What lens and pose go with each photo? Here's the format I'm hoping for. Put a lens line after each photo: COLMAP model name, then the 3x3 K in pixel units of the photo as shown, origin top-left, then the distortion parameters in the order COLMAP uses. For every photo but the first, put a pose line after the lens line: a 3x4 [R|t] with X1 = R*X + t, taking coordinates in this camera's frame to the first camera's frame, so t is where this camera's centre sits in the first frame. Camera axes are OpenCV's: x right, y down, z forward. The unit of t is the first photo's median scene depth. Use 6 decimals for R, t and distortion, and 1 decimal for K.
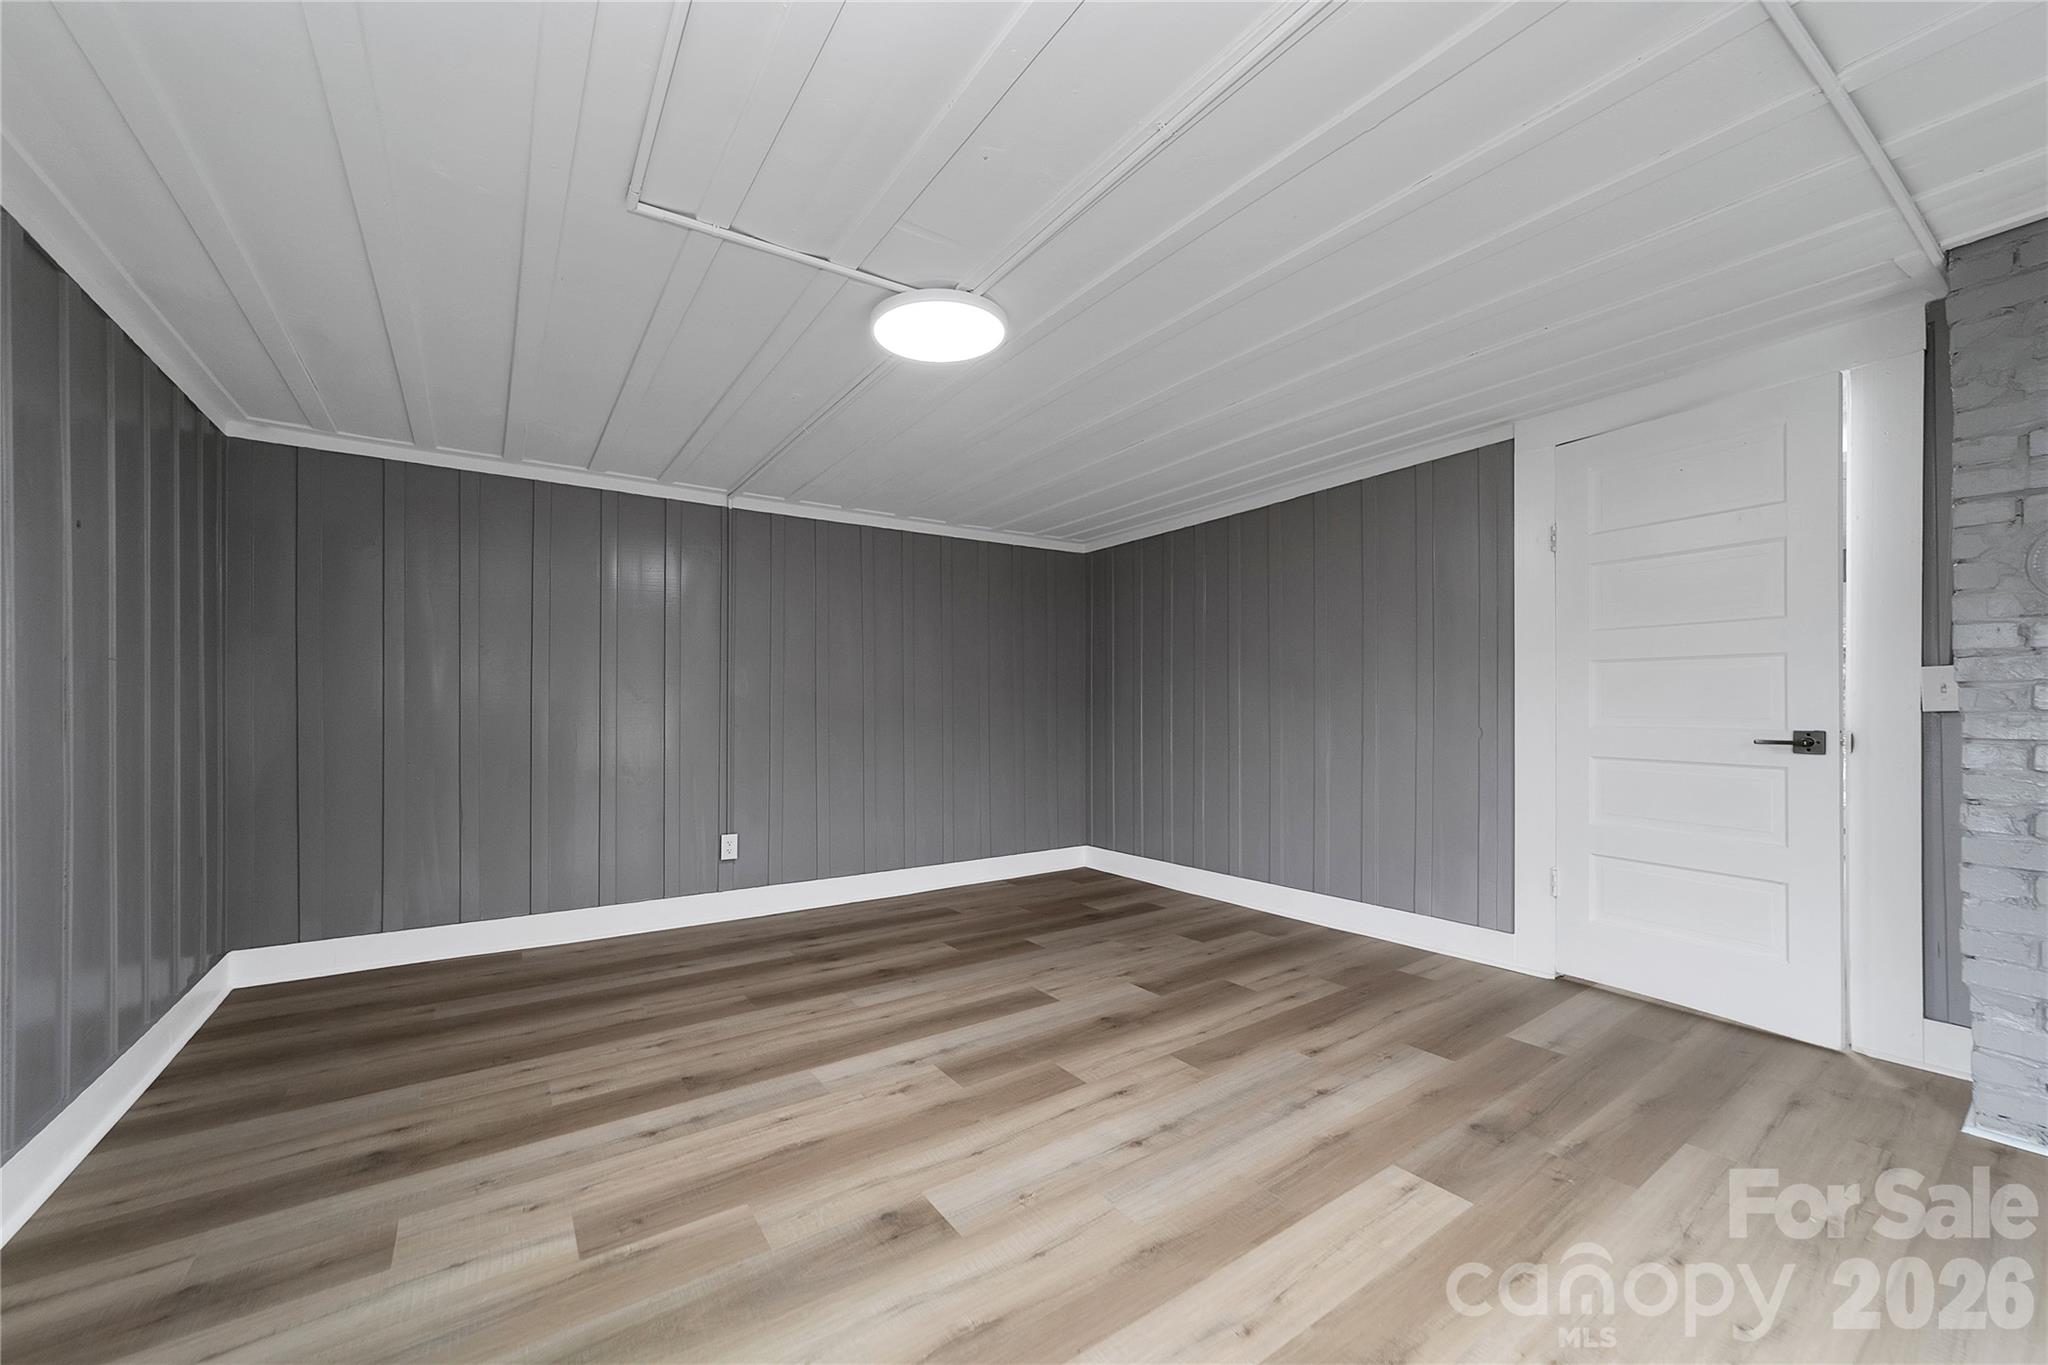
lens RADIAL K [[804.8, 0, 1035.3], [0, 804.8, 697.4], [0, 0, 1]] dist [-0.012622, 0.005033]
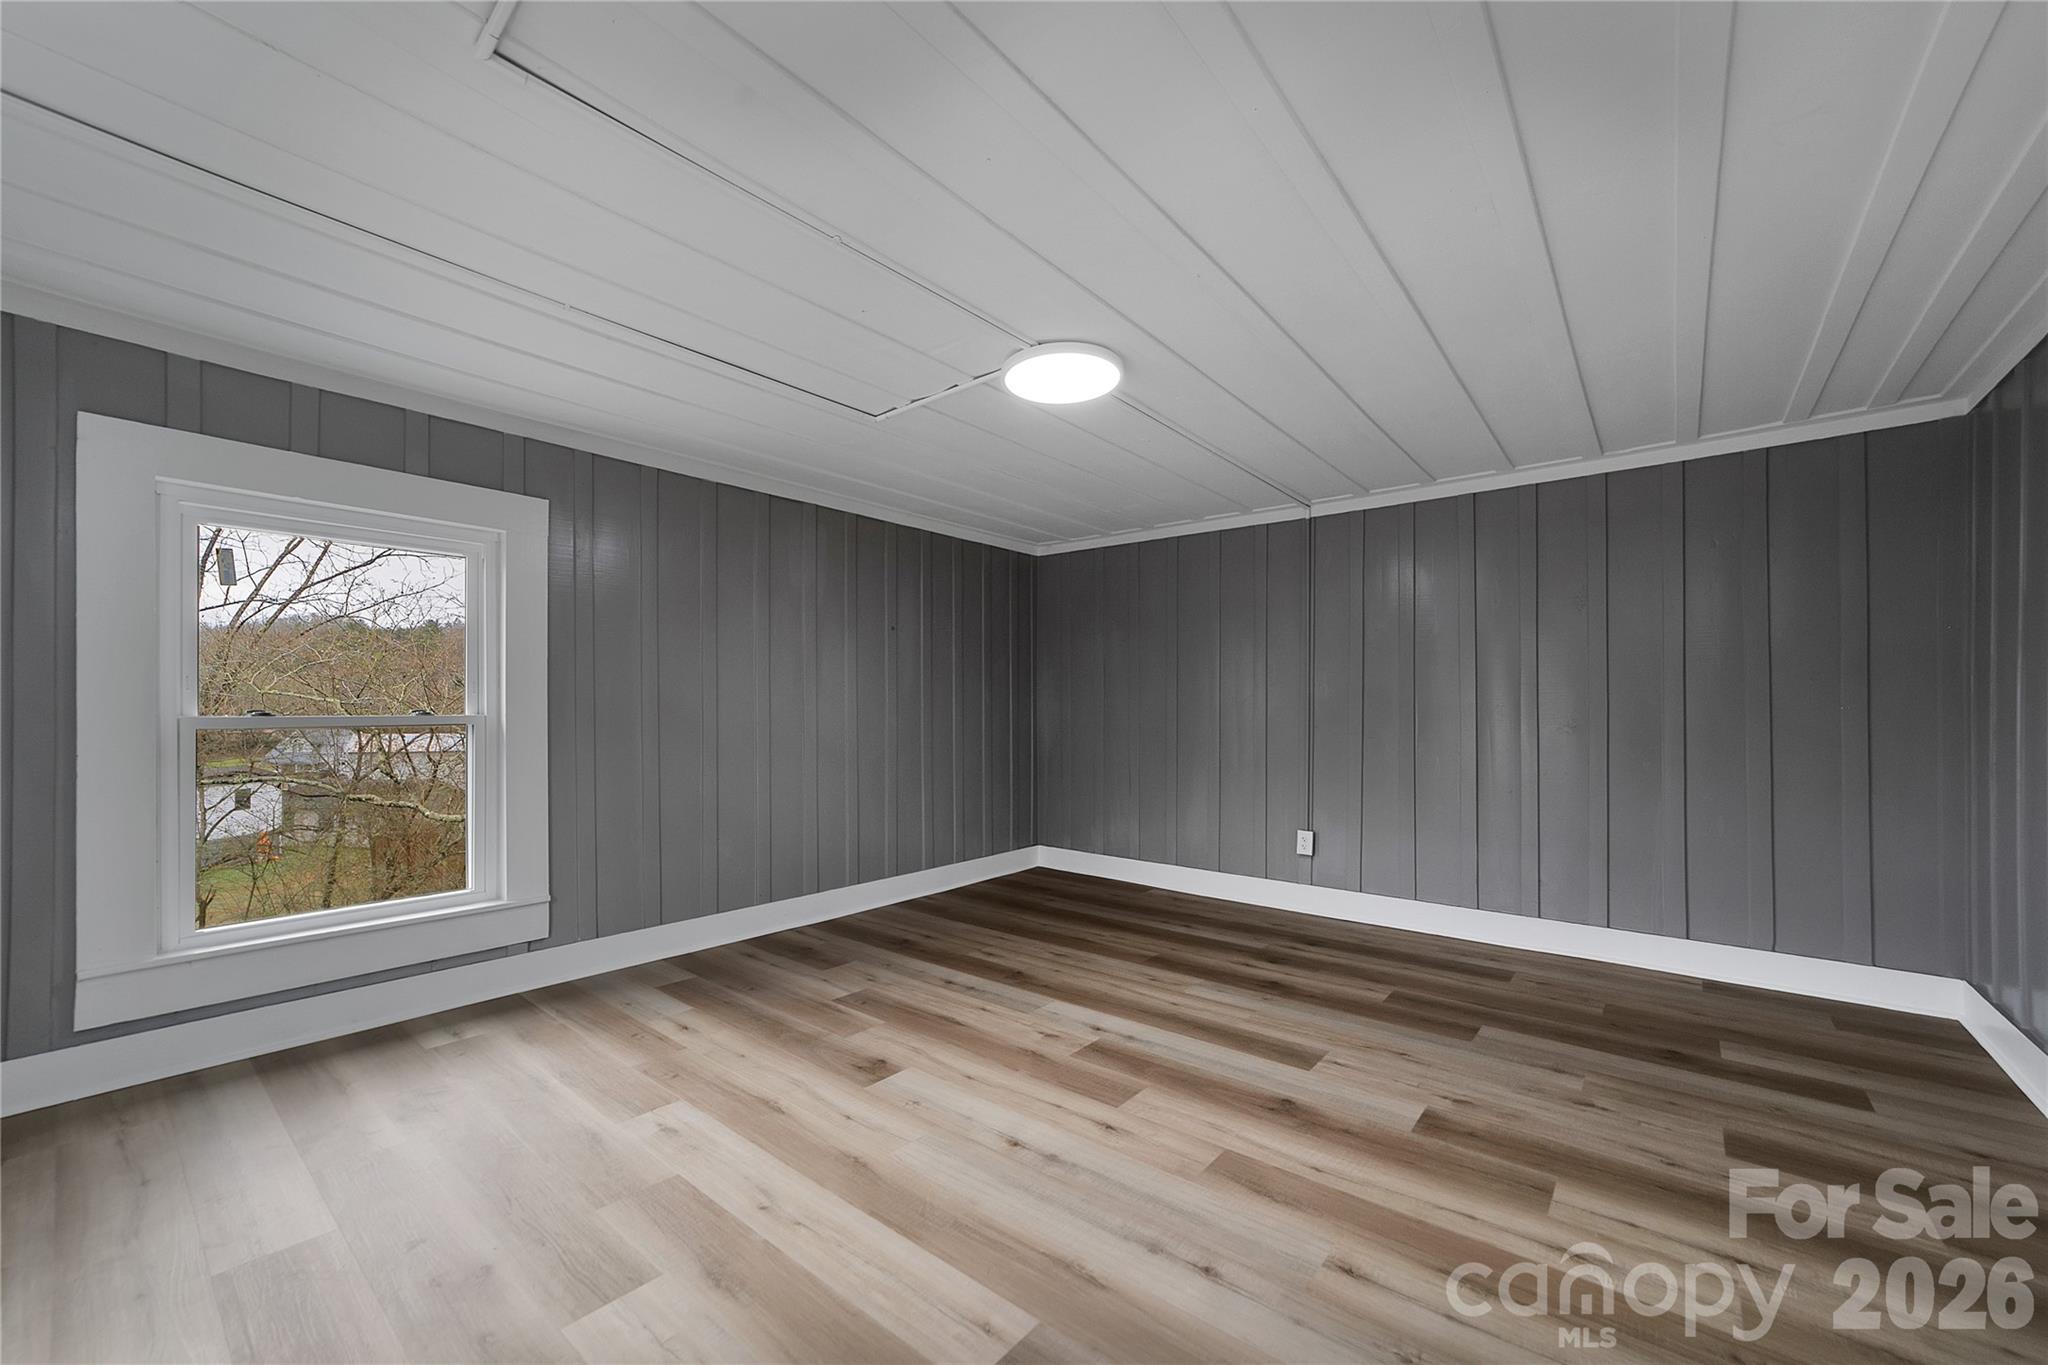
lens RADIAL K [[804.8, 0, 1006.7], [0, 804.8, 718.6], [0, 0, 1]] dist [-0.012622, 0.005033]
pose [[0.251886, 0.016892, -0.967610, 0.785824], [0.009398, 0.999758, 0.019900, -0.001706], [0.967711, -0.014106, 0.251666, 0.531052]]
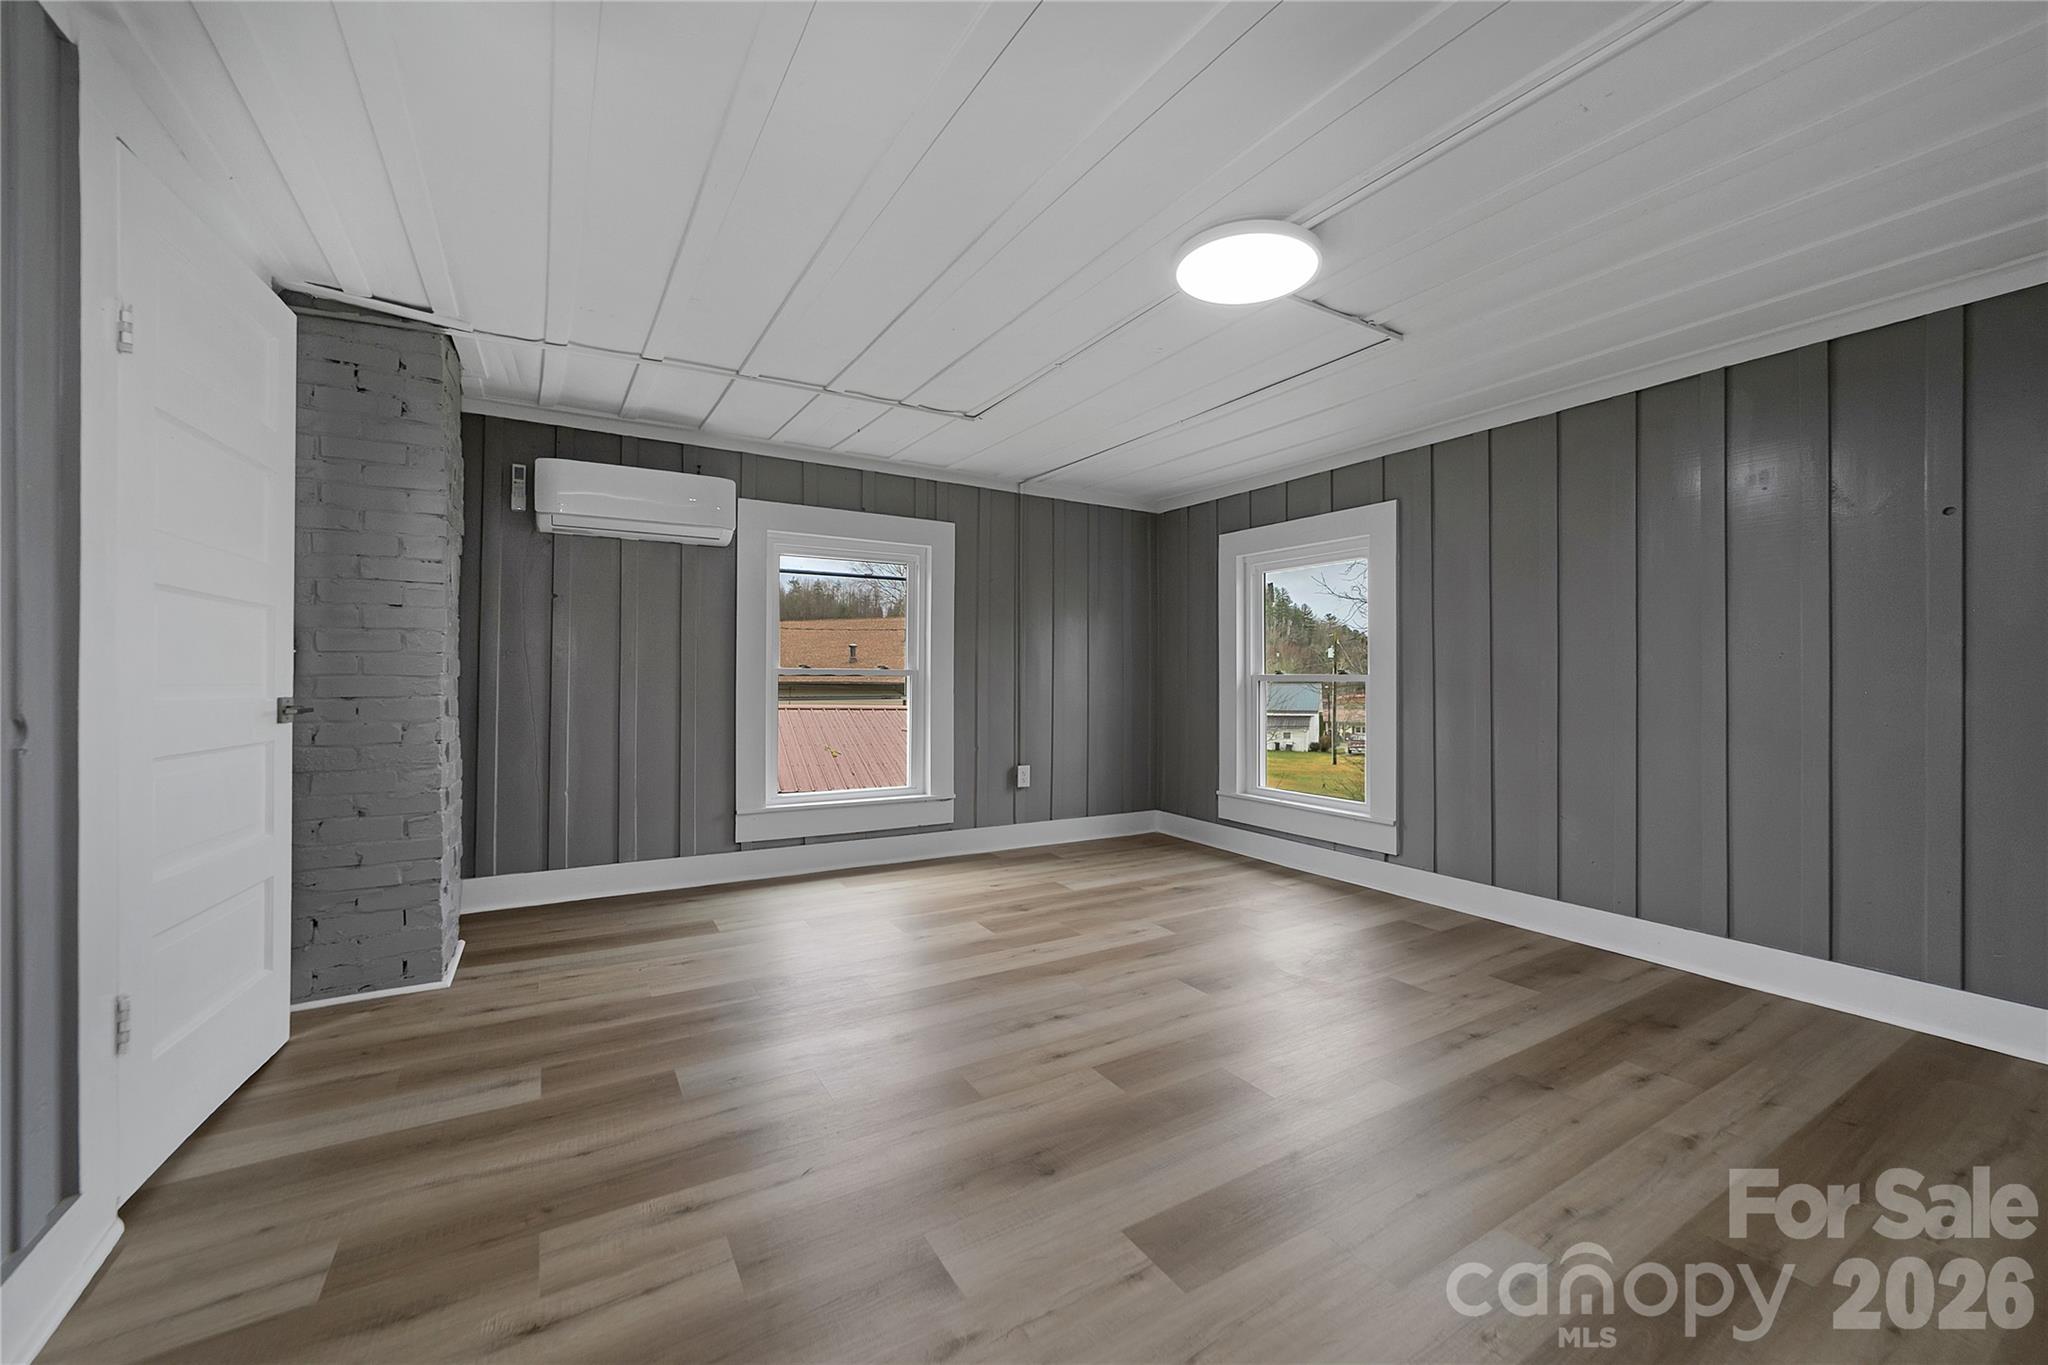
lens RADIAL K [[804.8, 0, 1041.5], [0, 804.8, 665.1], [0, 0, 1]] dist [-0.012622, 0.005033]
pose [[-0.998189, 0.006868, 0.059755, 0.052454], [0.005437, 0.999695, -0.024079, 0.025591], [-0.059902, -0.023710, -0.997923, 1.624848]]
